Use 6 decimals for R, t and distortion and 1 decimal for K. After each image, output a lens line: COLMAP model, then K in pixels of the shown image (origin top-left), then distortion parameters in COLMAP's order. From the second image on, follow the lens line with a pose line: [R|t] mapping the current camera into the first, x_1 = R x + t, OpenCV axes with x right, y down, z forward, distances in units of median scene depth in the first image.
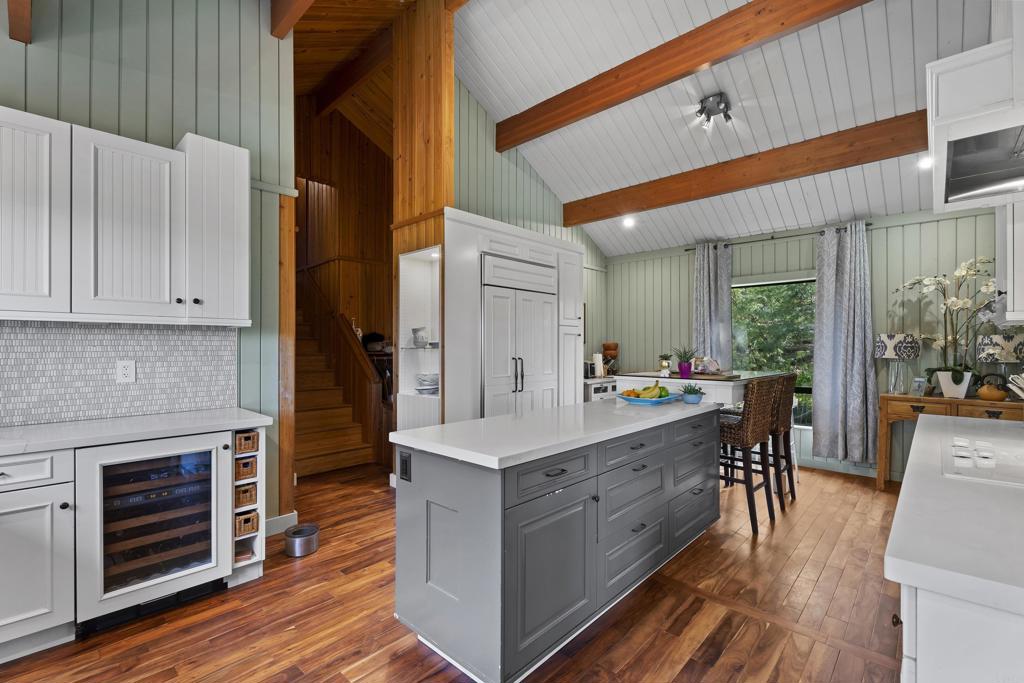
lens RADIAL K [[457.2, 0, 508.9], [0, 457.2, 344.6], [0, 0, 1]] dist [0.000091, -0.002060]
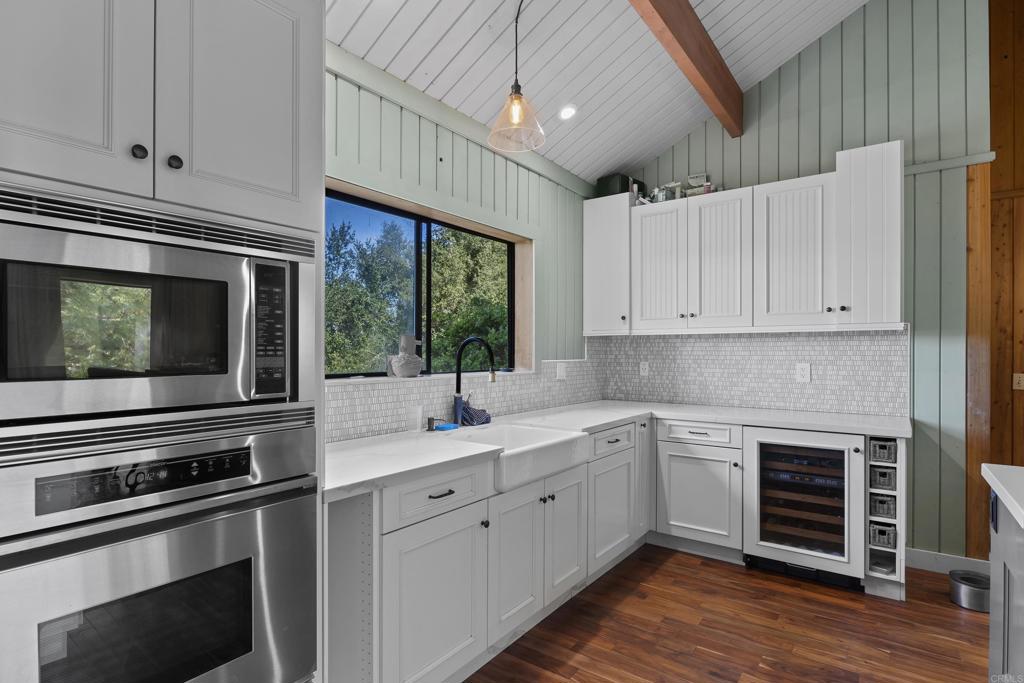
lens RADIAL K [[518.0, 0, 510.0], [0, 518.0, 347.5], [0, 0, 1]] dist [-0.003126, -0.000168]
pose [[0.130683, -0.005888, -0.991407, 0.418096], [0.004414, 0.999976, -0.005357, -0.001996], [0.991414, -0.003676, 0.130705, 0.083266]]
